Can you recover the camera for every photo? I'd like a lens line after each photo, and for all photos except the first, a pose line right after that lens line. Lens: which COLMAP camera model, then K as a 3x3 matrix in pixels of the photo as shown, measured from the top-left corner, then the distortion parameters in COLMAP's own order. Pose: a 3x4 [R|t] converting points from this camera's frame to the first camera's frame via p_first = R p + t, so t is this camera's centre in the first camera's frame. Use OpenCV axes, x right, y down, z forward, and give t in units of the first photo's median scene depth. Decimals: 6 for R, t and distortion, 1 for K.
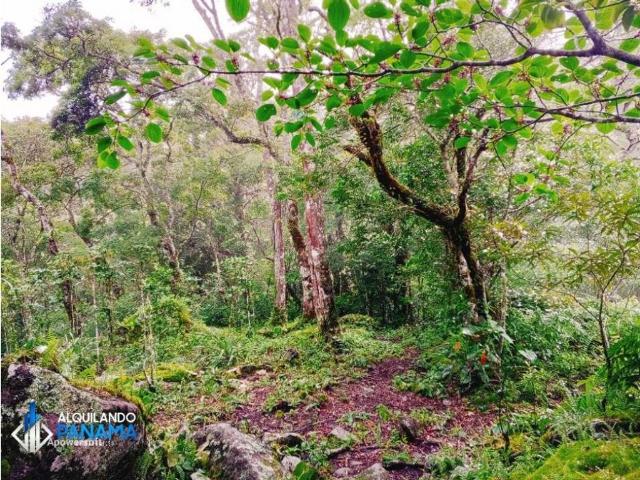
lens RADIAL K [[497.9, 0, 316.6], [0, 497.9, 238.9], [0, 0, 1]] dist [0.009541, 0.006259]
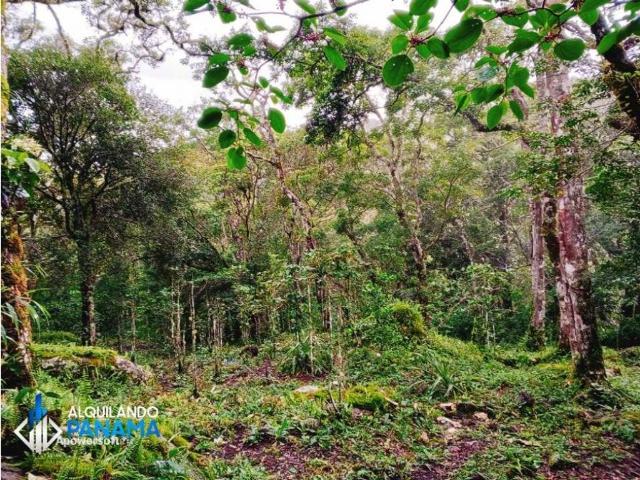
lens RADIAL K [[497.9, 0, 316.6], [0, 497.9, 238.9], [0, 0, 1]] dist [0.009541, 0.006259]
pose [[0.856759, 0.029068, -0.514897, 0.053275], [-0.026446, 0.999573, 0.012425, -0.014375], [0.515038, 0.002972, 0.857162, 0.141403]]
